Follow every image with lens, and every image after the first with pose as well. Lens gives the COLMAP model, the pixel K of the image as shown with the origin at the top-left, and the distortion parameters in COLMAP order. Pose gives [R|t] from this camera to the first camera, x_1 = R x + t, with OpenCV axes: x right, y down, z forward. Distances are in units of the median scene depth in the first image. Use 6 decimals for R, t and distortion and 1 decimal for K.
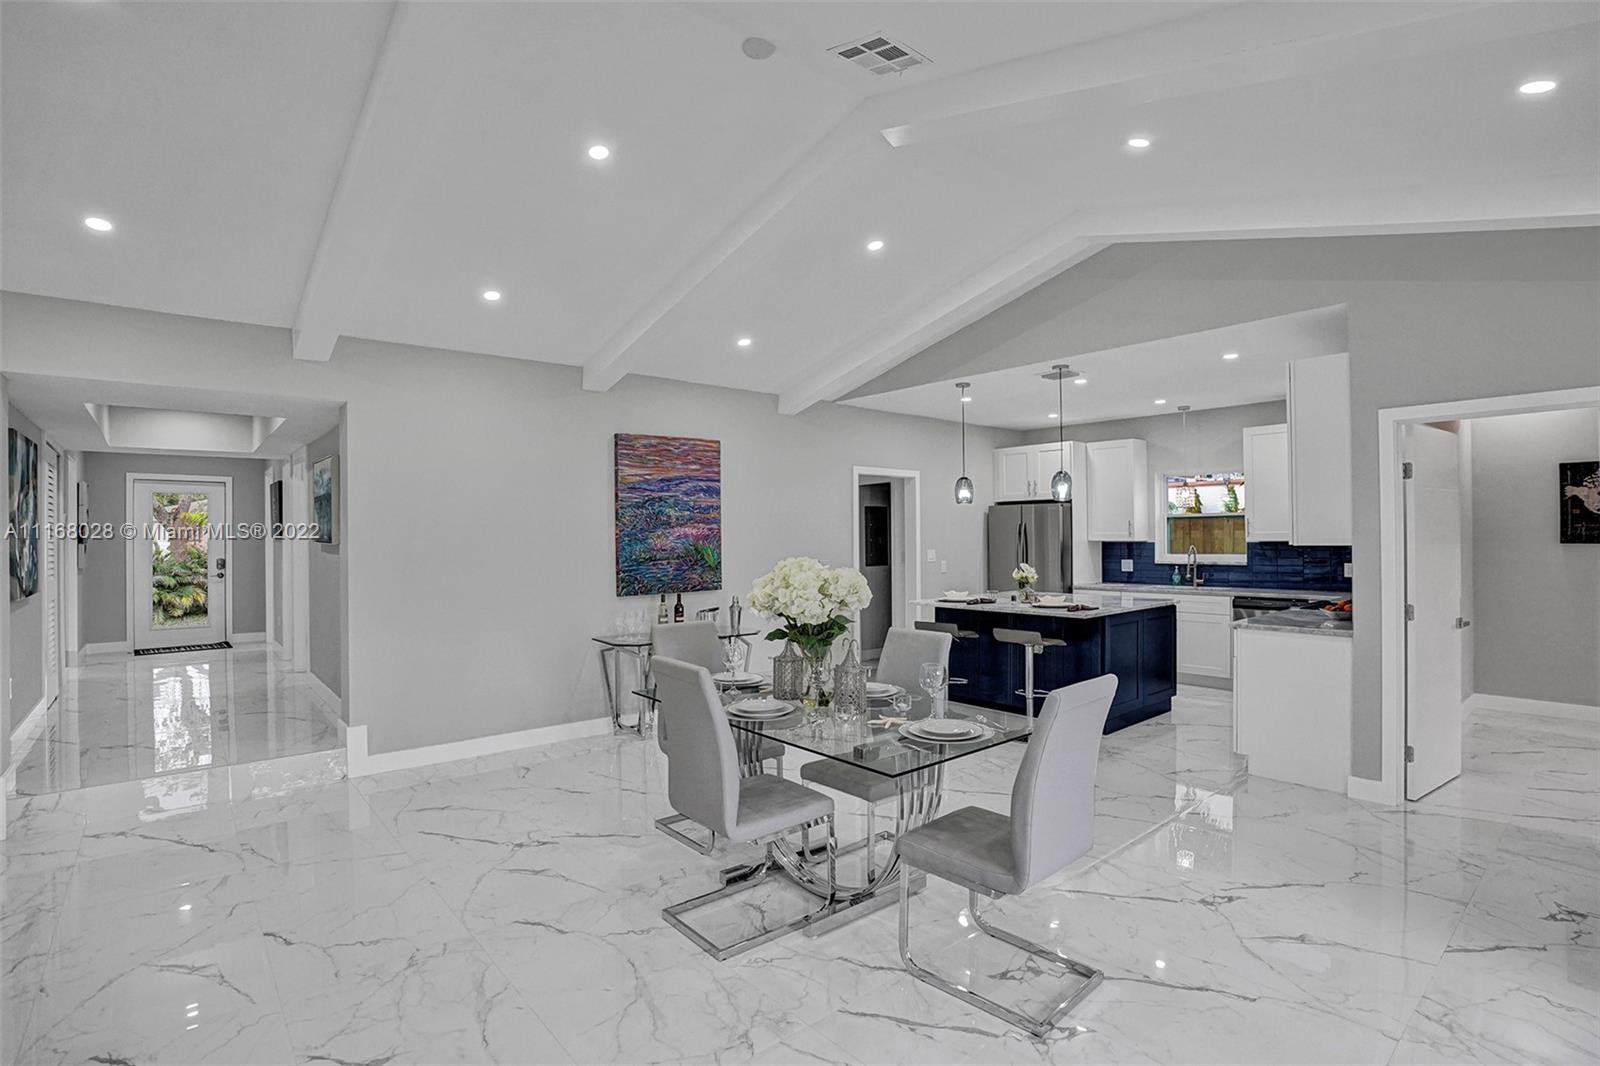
lens RADIAL K [[755.7, 0, 810.1], [0, 755.7, 560.3], [0, 0, 1]] dist [-0.068596, 0.026111]
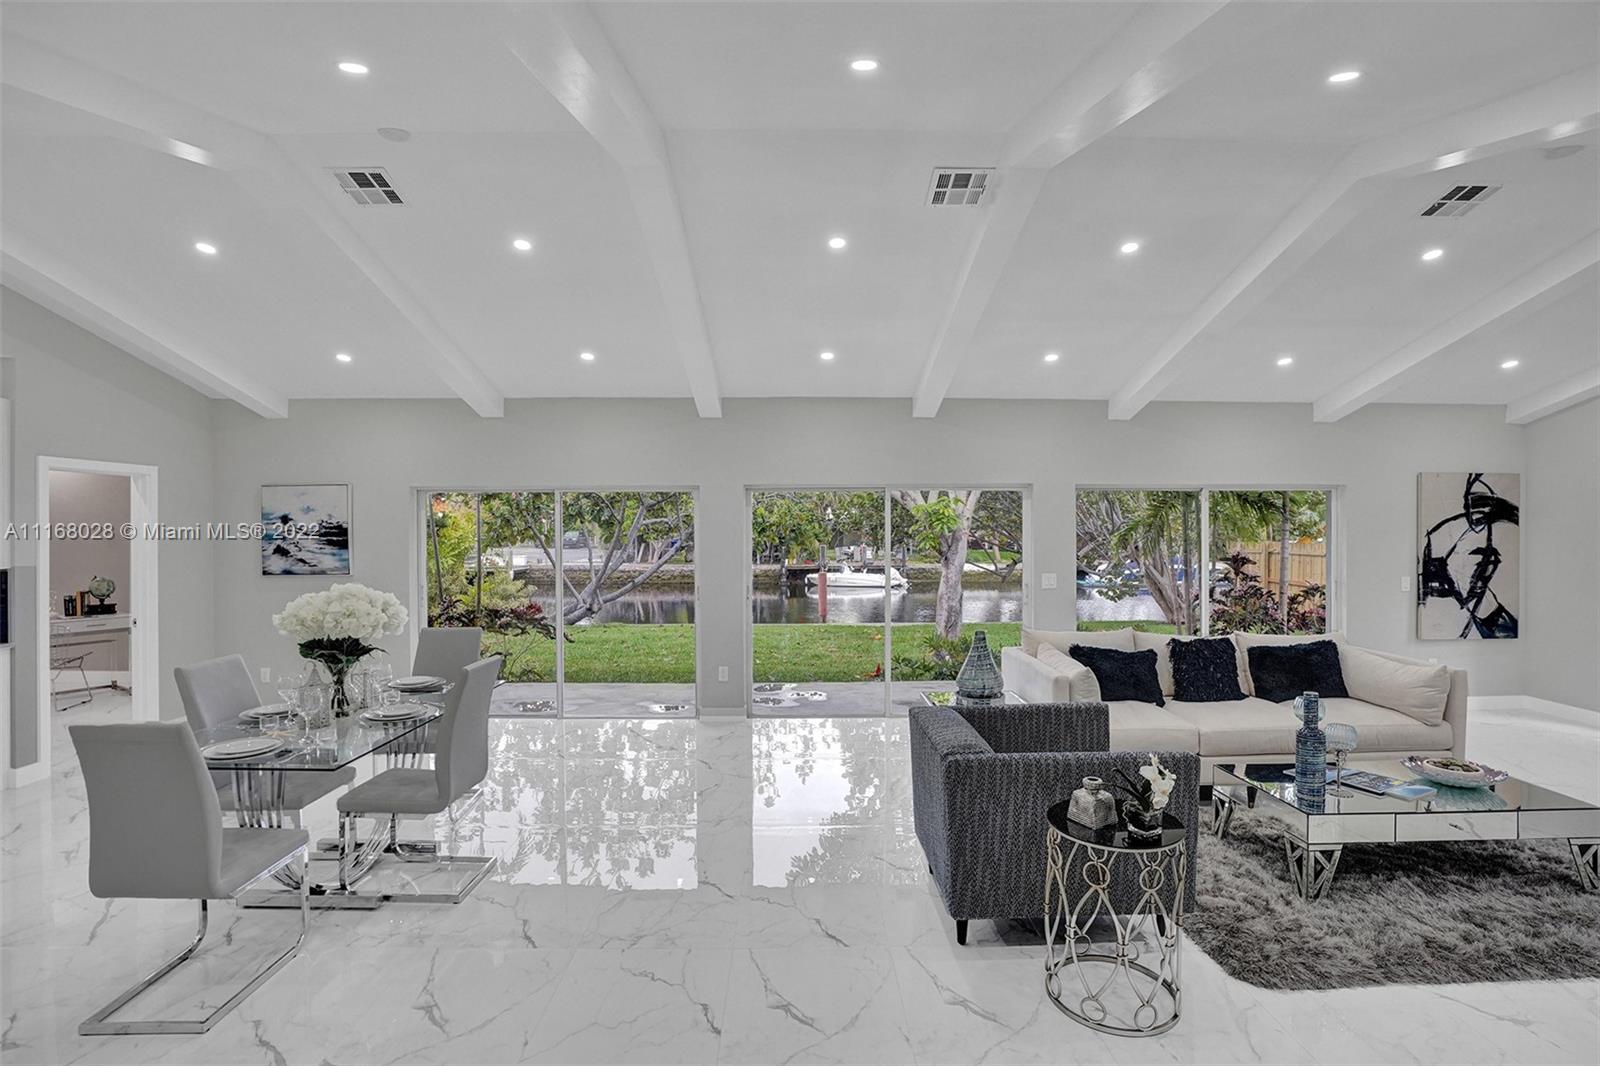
lens RADIAL K [[755.7, 0, 801.6], [0, 755.7, 532.9], [0, 0, 1]] dist [-0.068596, 0.026111]
pose [[-0.761340, 0.006464, 0.648321, -0.633880], [0.030765, 0.999184, 0.026166, -0.044639], [-0.647623, 0.039867, -0.760917, 0.711354]]
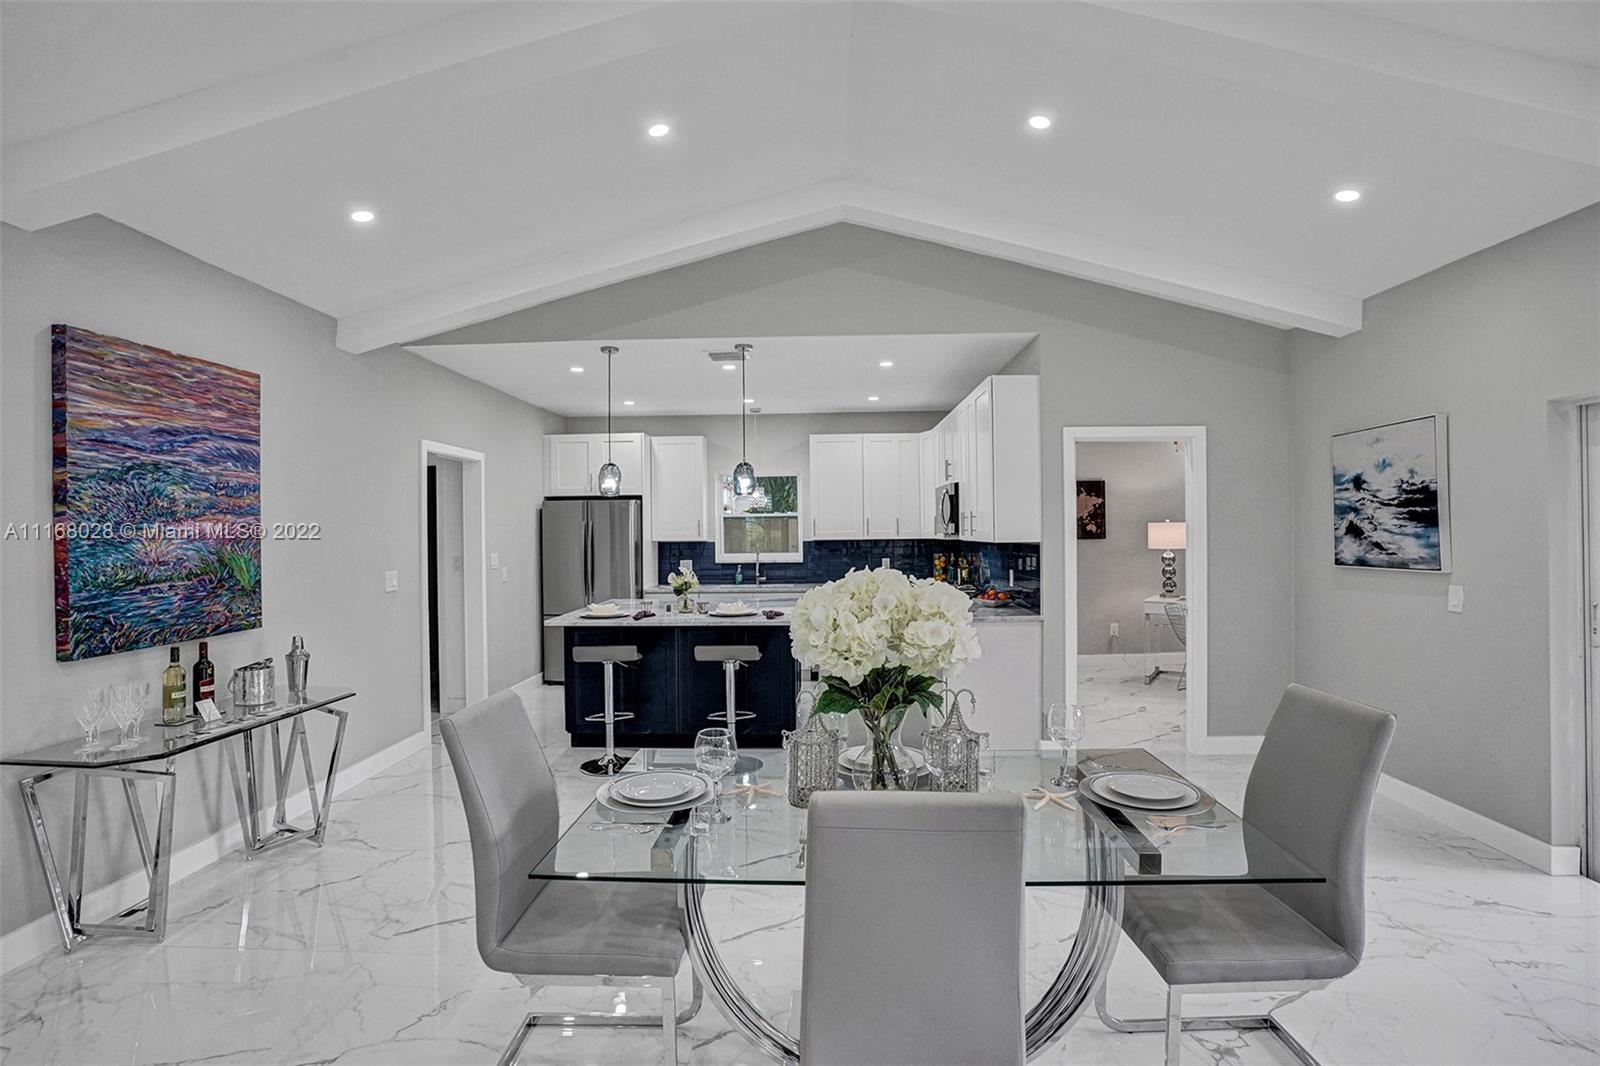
lens RADIAL K [[755.7, 0, 802.7], [0, 755.7, 532.2], [0, 0, 1]] dist [-0.068596, 0.026111]
pose [[0.677685, 0.000945, 0.735352, -0.260330], [0.027724, 0.999255, -0.026834, -0.009114], [-0.734830, 0.038572, 0.677154, 0.318787]]
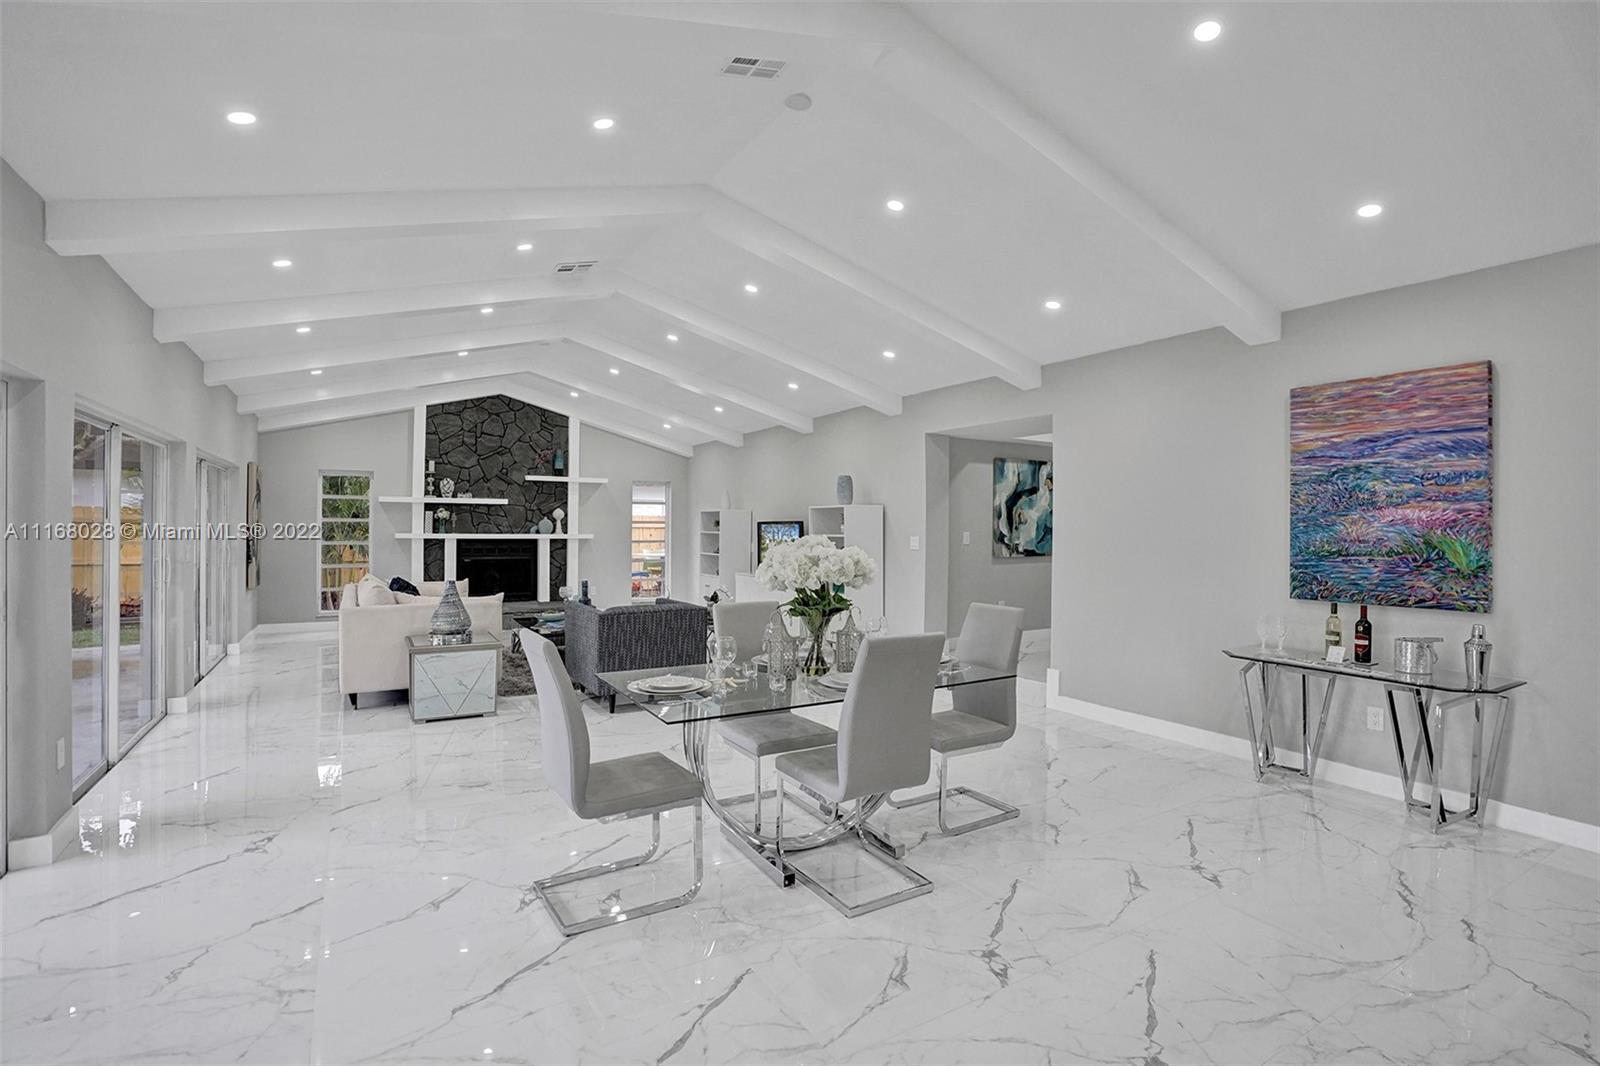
lens RADIAL K [[755.7, 0, 789.5], [0, 755.7, 525.1], [0, 0, 1]] dist [-0.068596, 0.026111]
pose [[-0.189527, 0.006985, -0.981851, 0.556538], [-0.038654, 0.999146, 0.014569, -0.017830], [0.981114, 0.040714, -0.189096, 0.599355]]
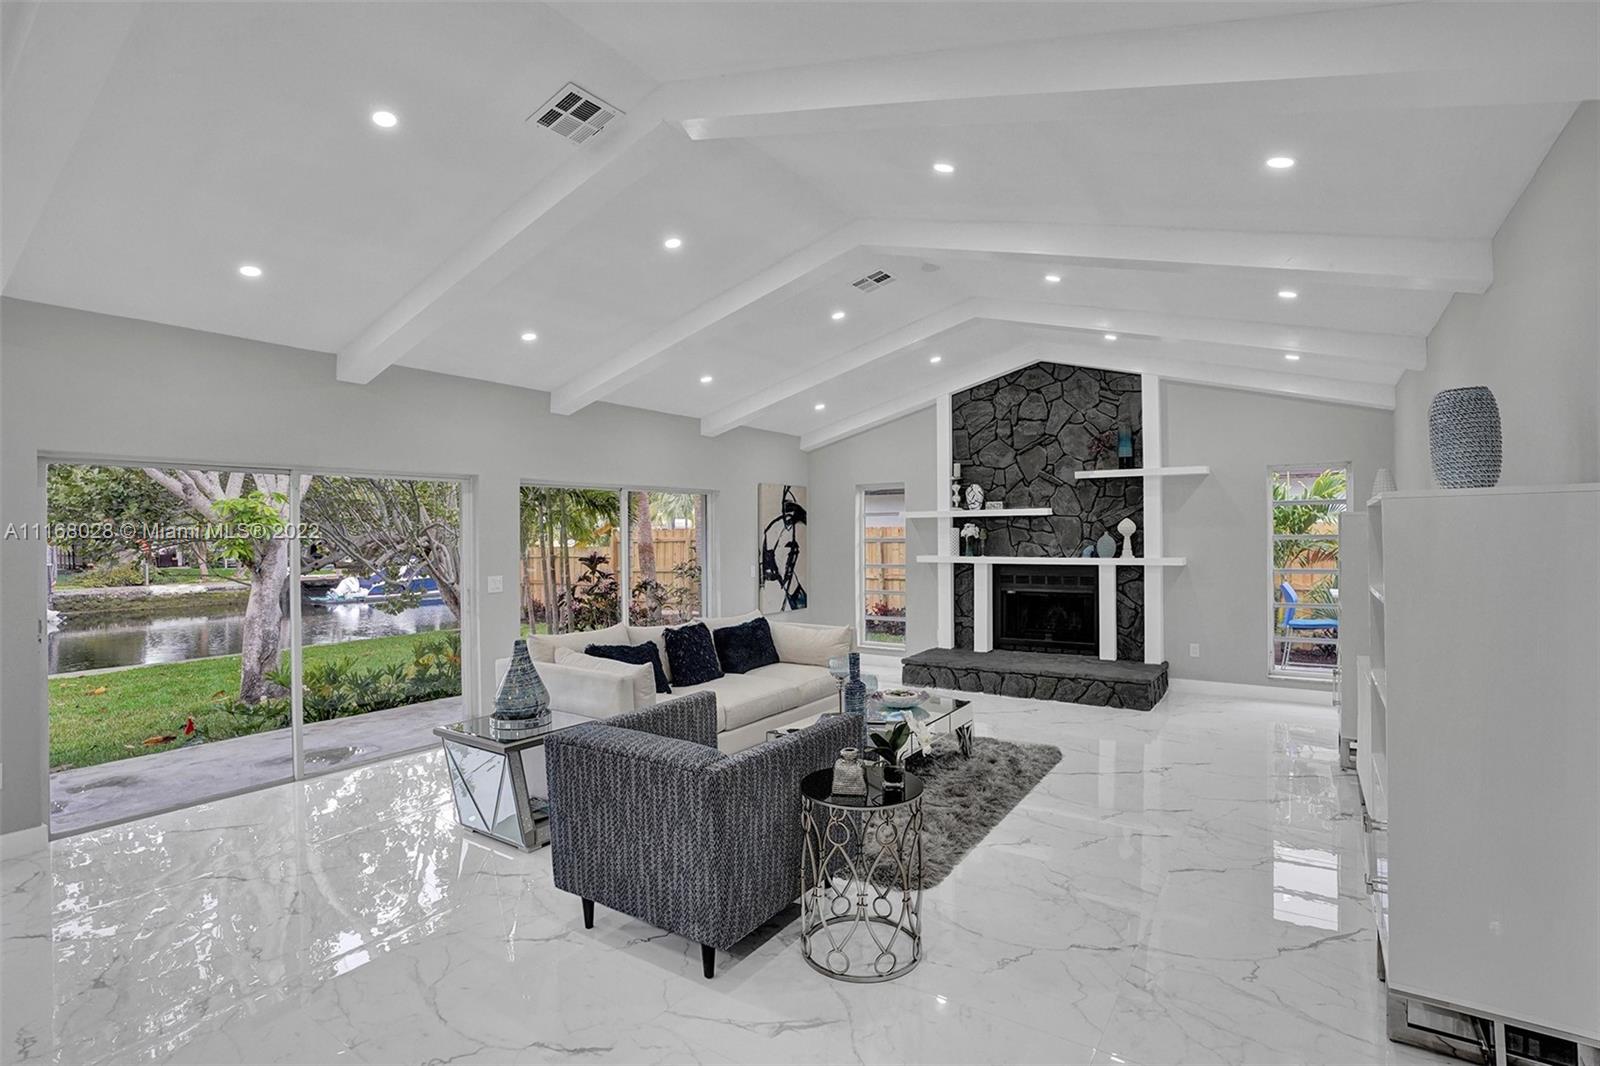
lens RADIAL K [[755.7, 0, 818.6], [0, 755.7, 529.4], [0, 0, 1]] dist [-0.068596, 0.026111]
pose [[-0.961347, 0.015716, -0.274893, -0.344549], [0.008531, 0.999591, 0.027314, -0.029229], [0.275209, 0.023913, -0.961087, 0.701082]]
